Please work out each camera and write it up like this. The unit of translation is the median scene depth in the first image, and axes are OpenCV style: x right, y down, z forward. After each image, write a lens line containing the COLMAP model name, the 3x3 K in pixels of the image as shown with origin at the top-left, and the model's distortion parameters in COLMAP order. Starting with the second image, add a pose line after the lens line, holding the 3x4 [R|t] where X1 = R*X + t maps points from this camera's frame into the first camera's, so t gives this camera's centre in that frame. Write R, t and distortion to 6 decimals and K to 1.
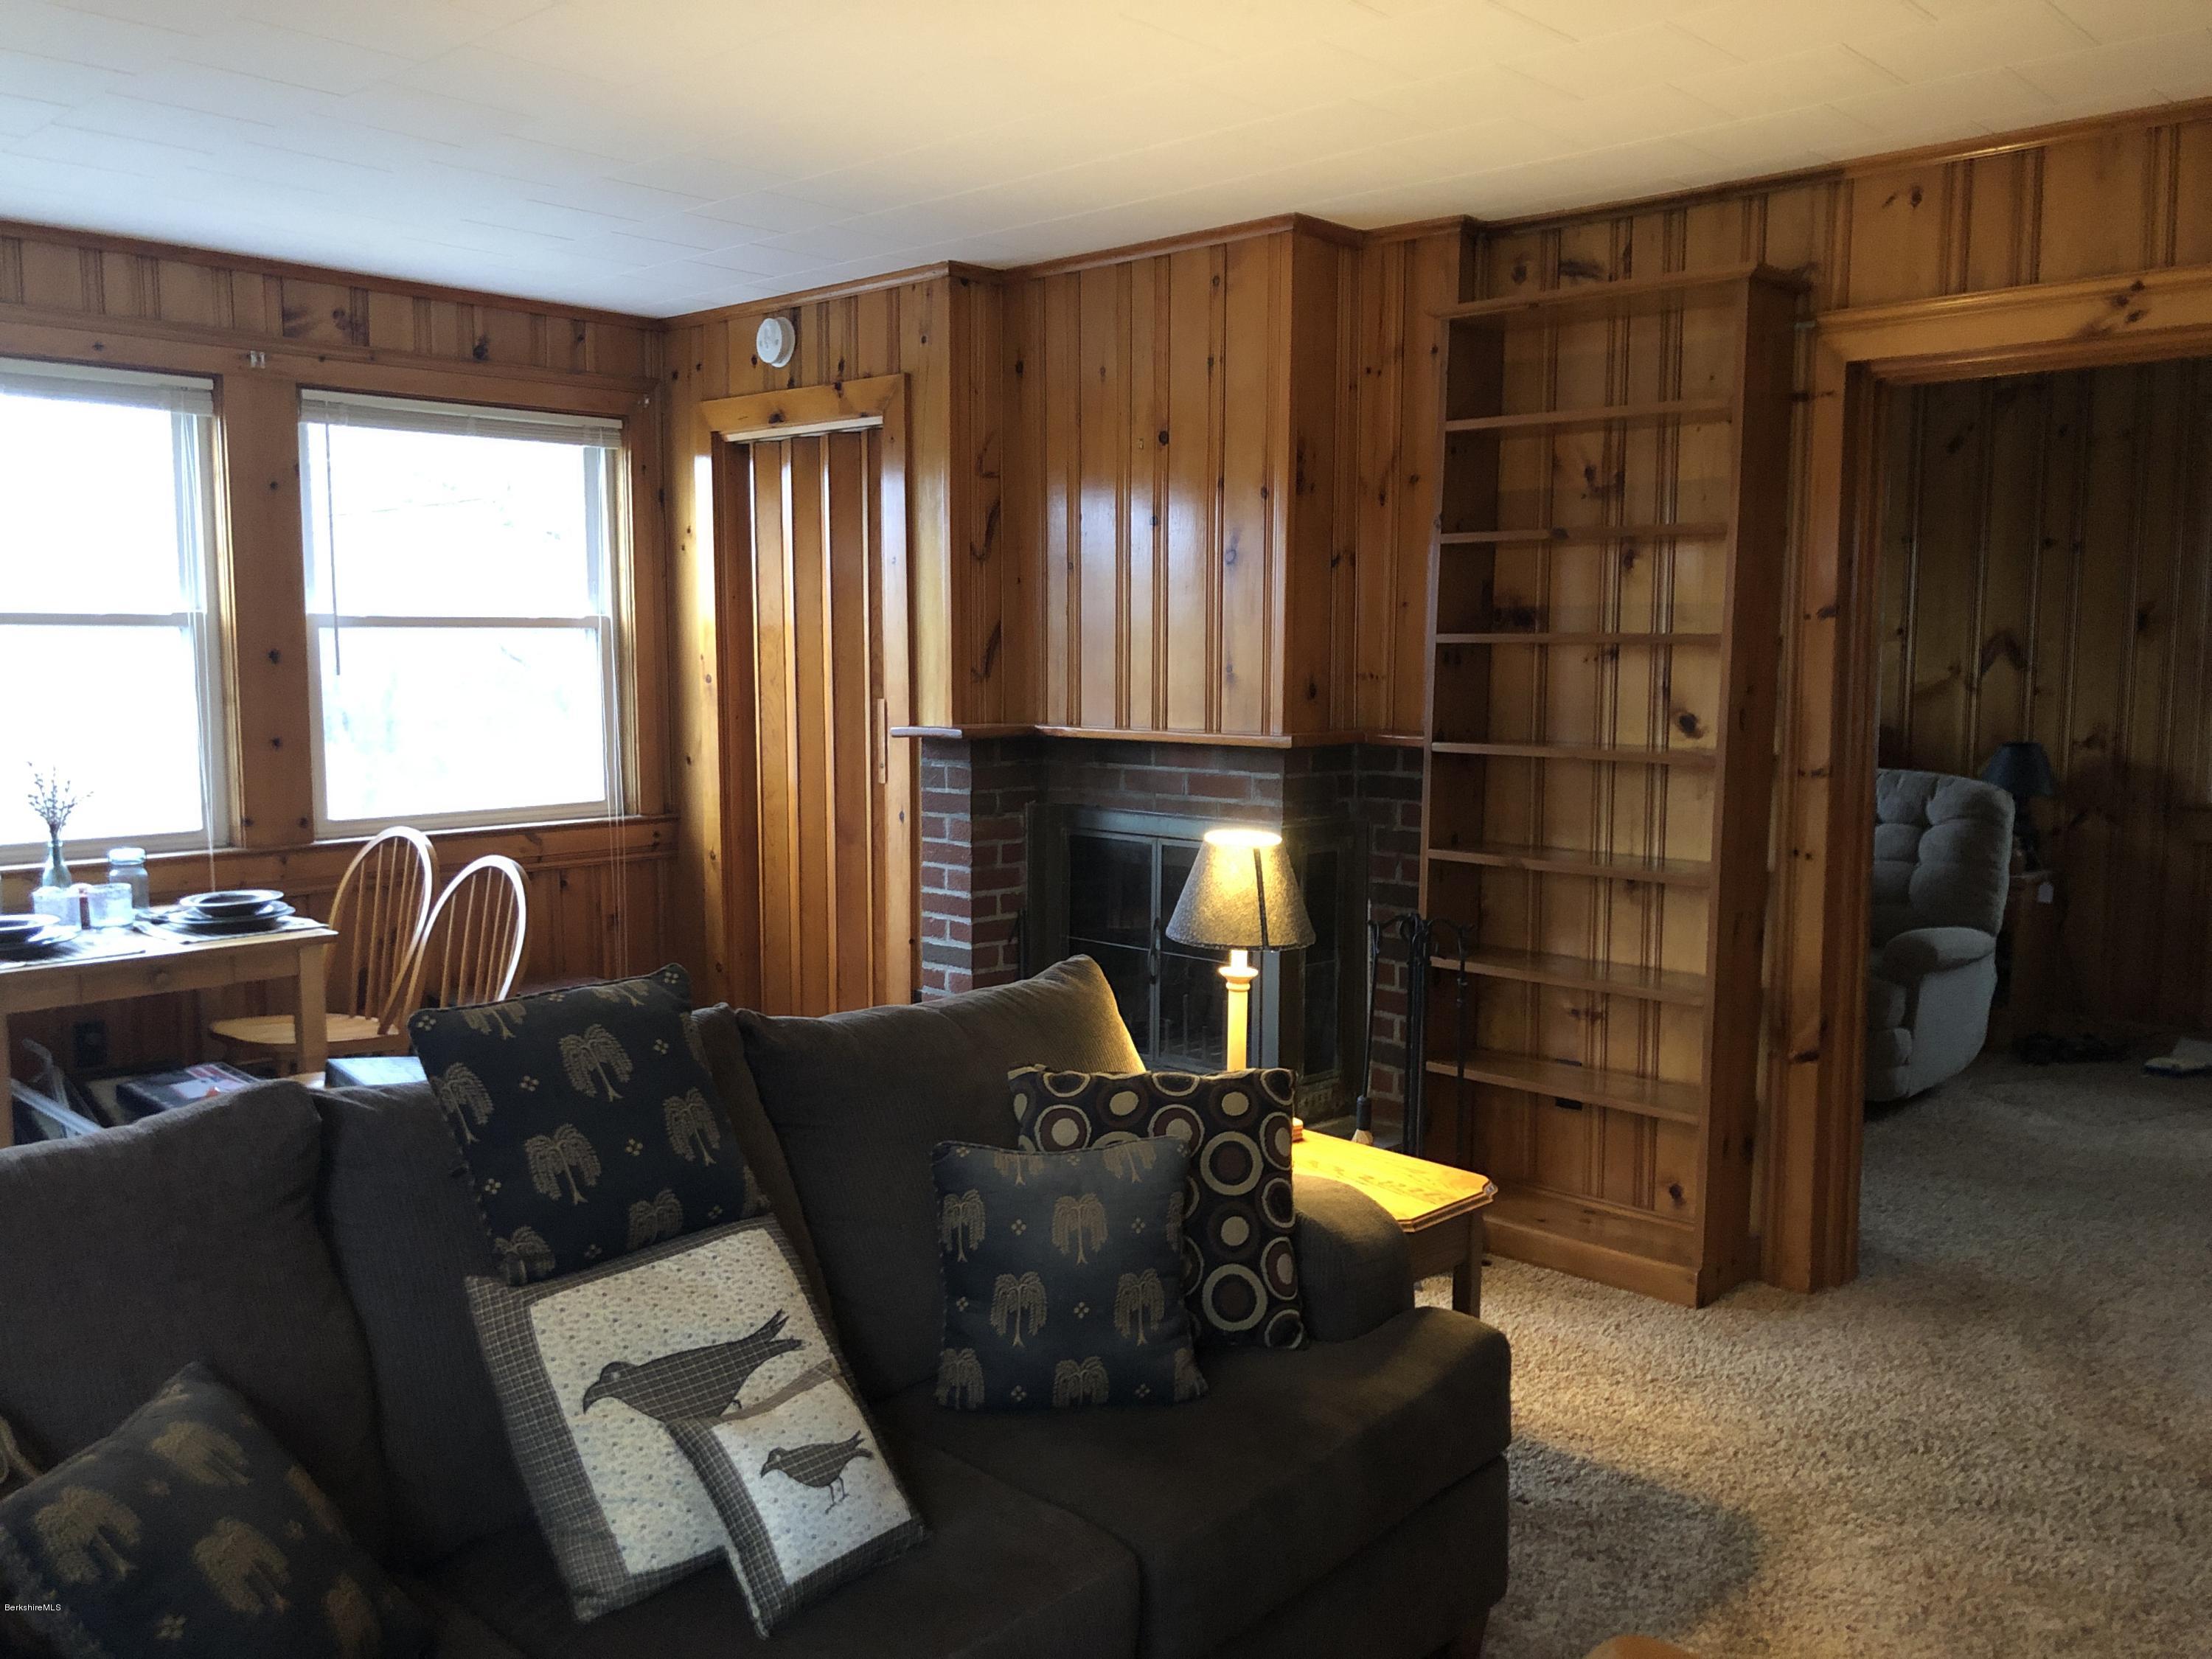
lens RADIAL K [[1804.5, 0, 1095.8], [0, 1804.5, 830.9], [0, 0, 1]] dist [0.026862, -0.023762]
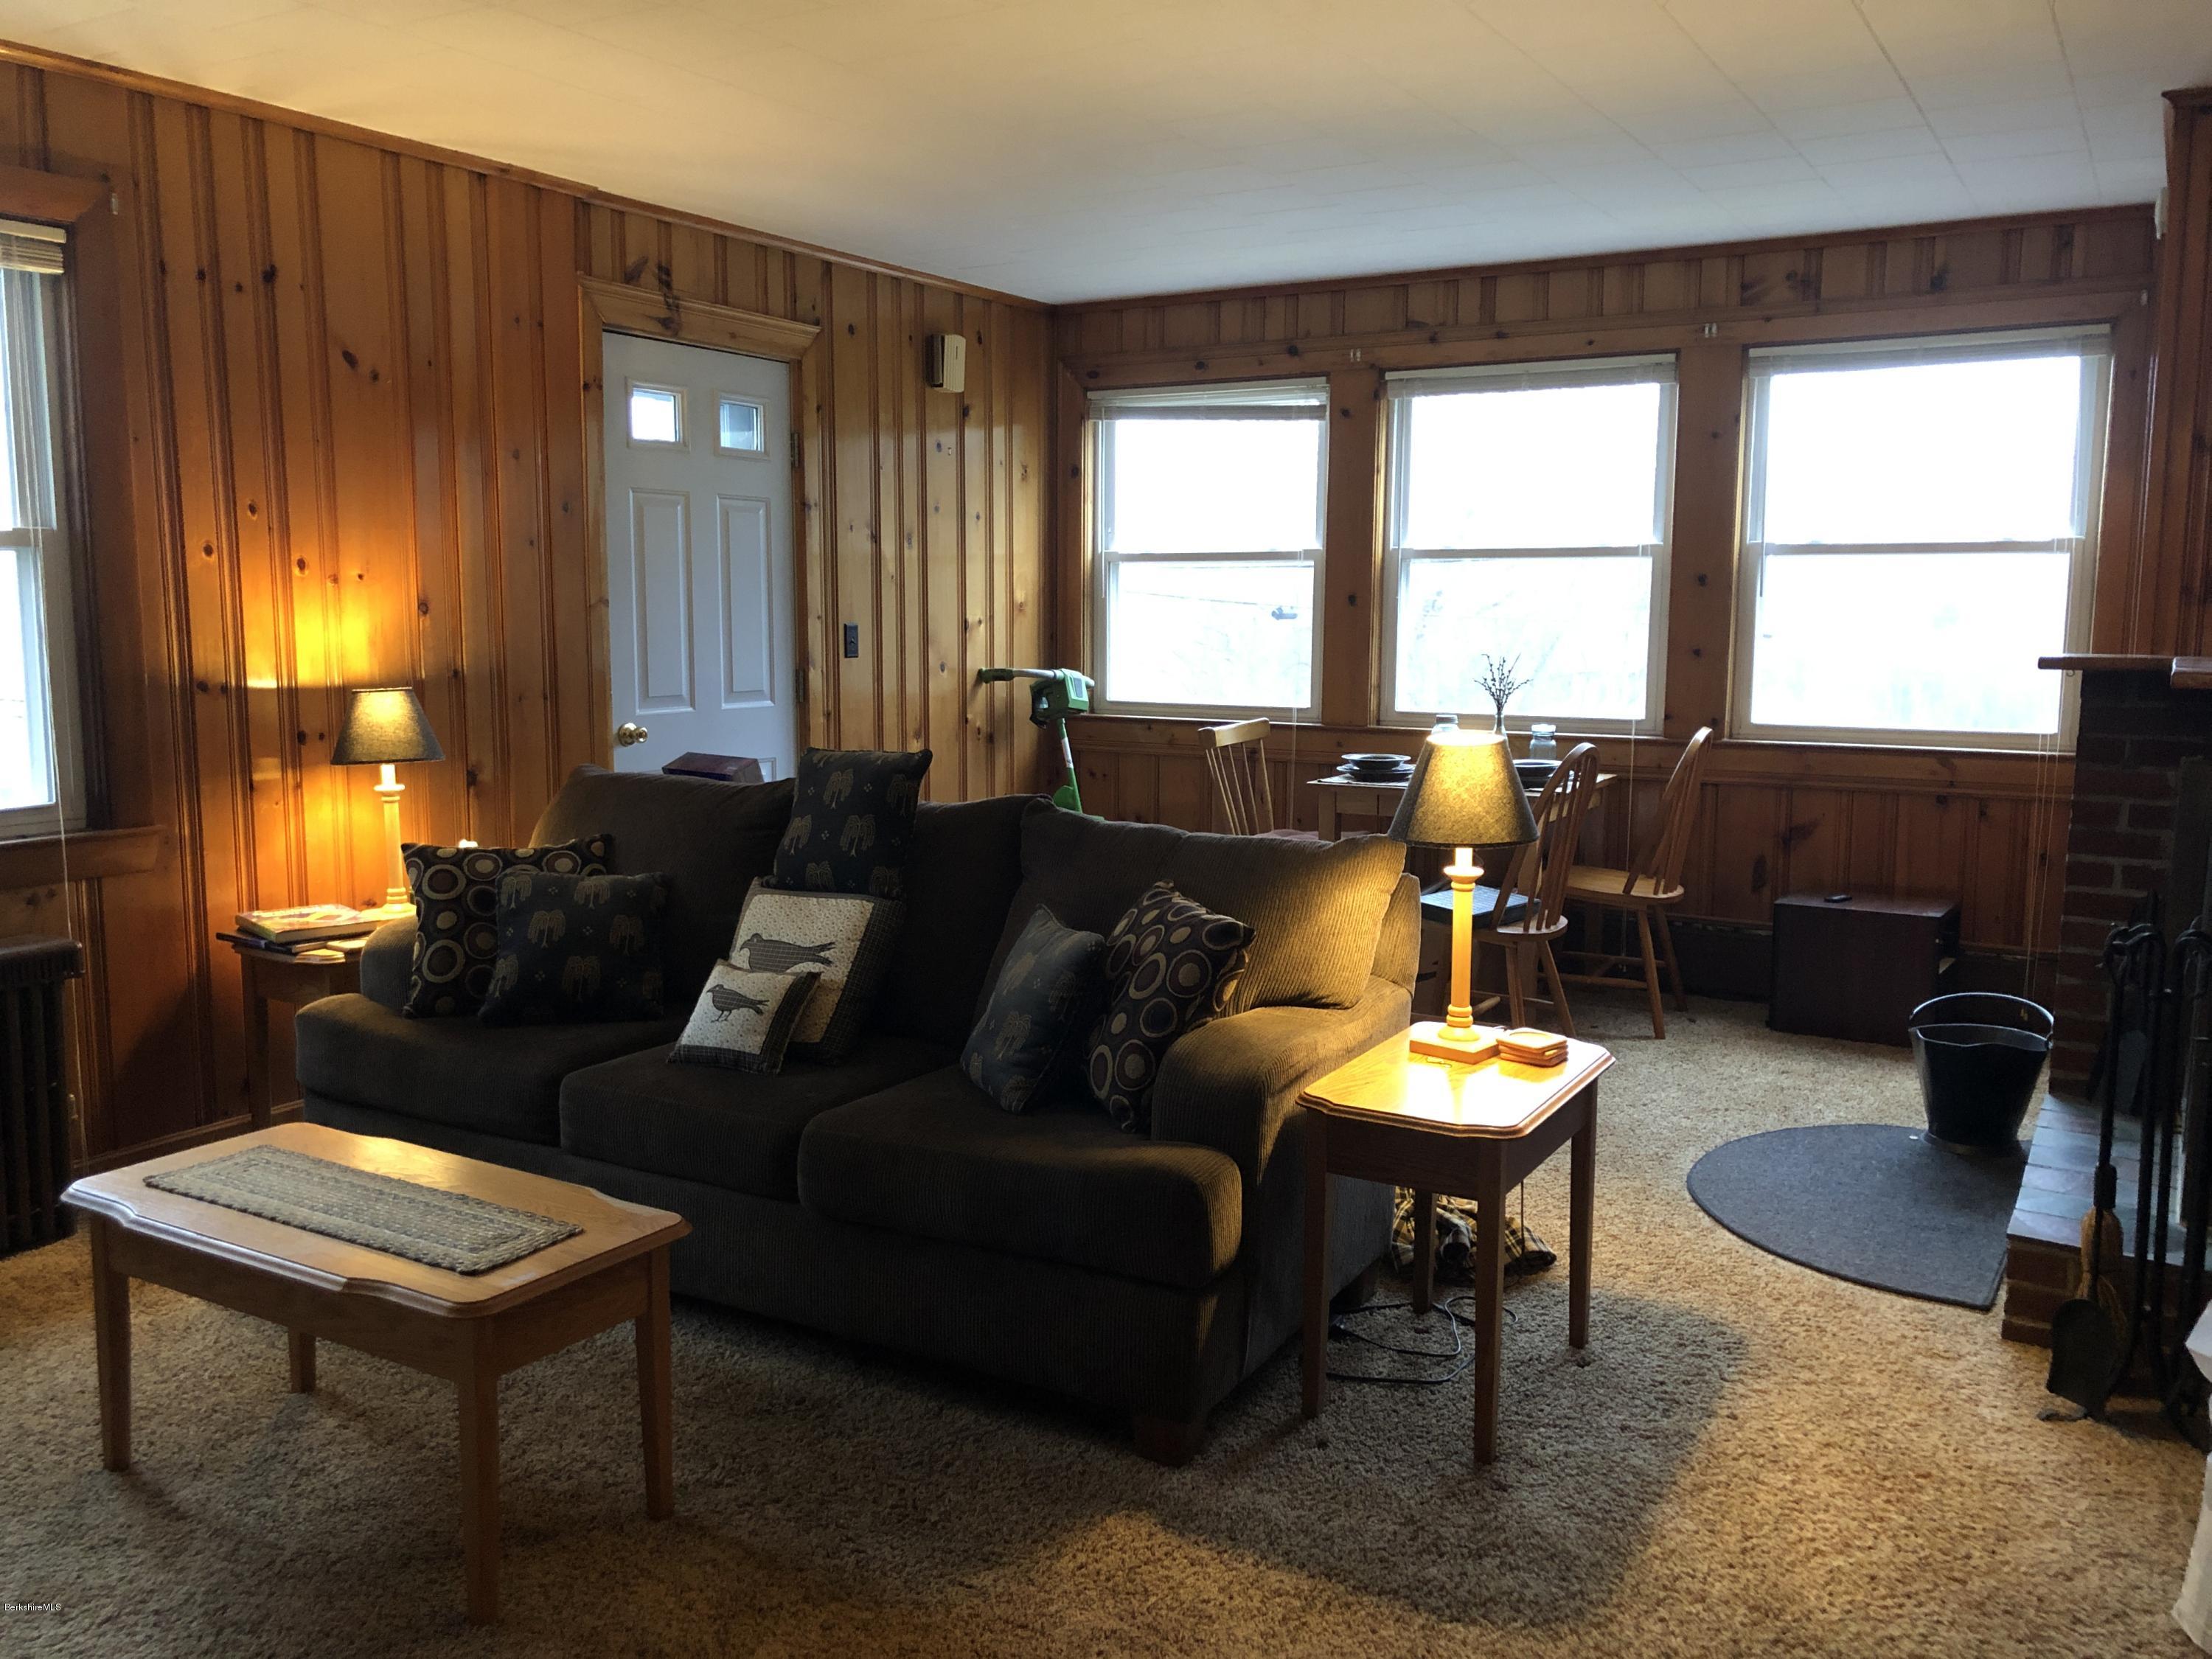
lens RADIAL K [[1804.5, 0, 1094.9], [0, 1804.5, 824.3], [0, 0, 1]] dist [0.026862, -0.023762]
pose [[0.229745, 0.123588, -0.965372, 0.628102], [-0.103282, 0.989400, 0.102085, -0.018168], [0.967755, 0.076253, 0.240074, 0.343332]]
